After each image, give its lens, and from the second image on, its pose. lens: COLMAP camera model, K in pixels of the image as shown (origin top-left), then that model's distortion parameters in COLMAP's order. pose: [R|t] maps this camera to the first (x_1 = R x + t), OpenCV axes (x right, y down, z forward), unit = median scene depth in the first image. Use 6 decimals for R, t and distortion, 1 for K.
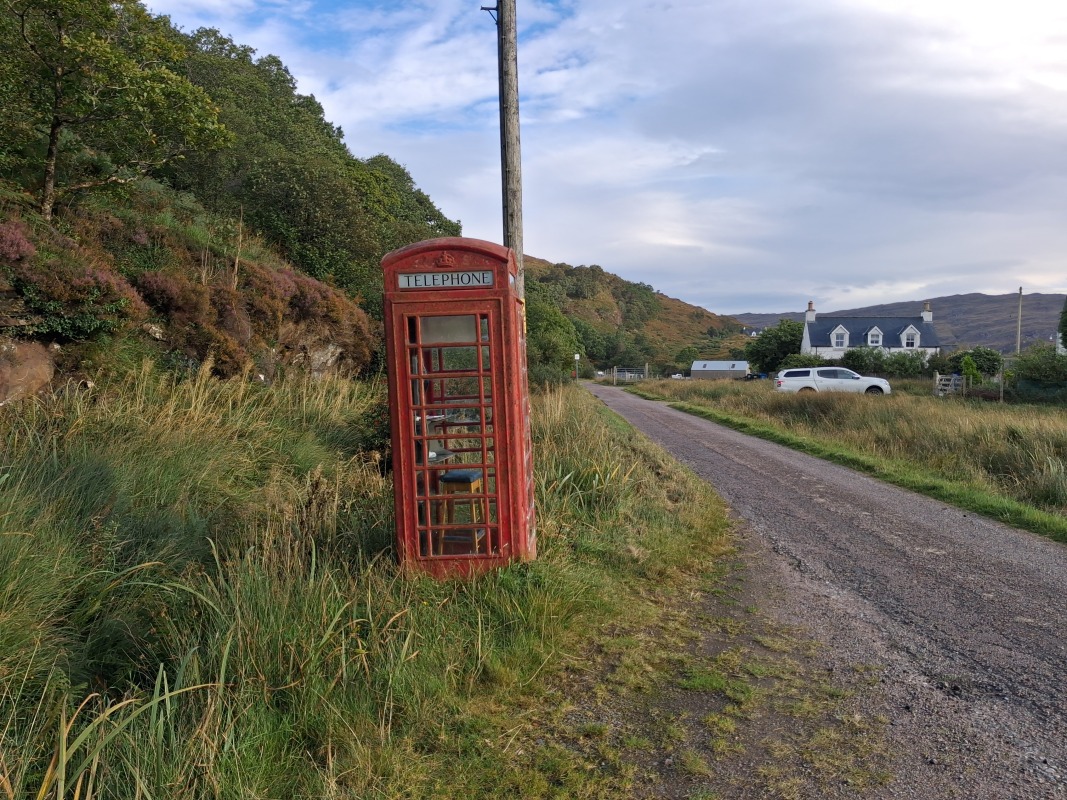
lens RADIAL K [[828.8, 0, 532.9], [0, 828.8, 402.6], [0, 0, 1]] dist [-0.024096, -0.010000]
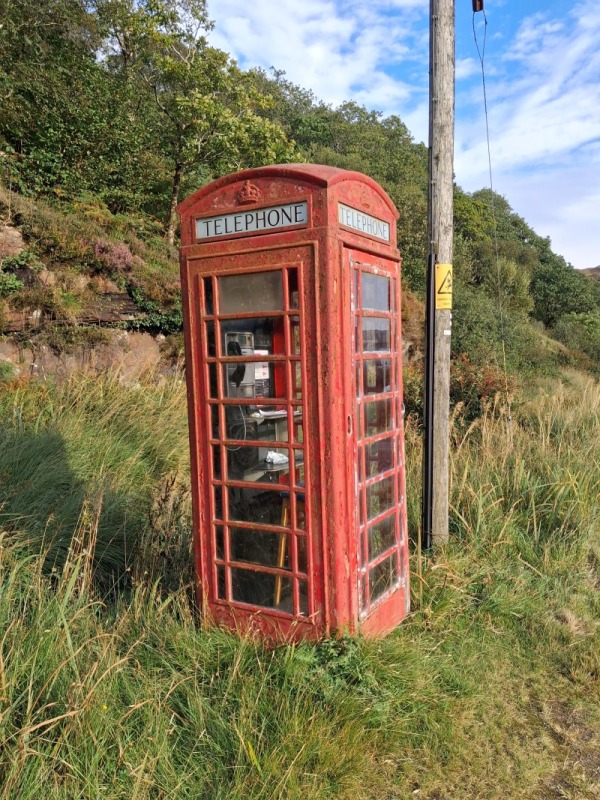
lens RADIAL K [[621.4, 0, 298.5], [0, 621.4, 412.6], [0, 0, 1]] dist [-0.024096, -0.010000]
pose [[0.886416, 0.055769, -0.459518, 0.179125], [-0.036540, 0.998048, 0.050642, -0.014847], [0.461446, -0.028099, 0.886723, 0.538752]]
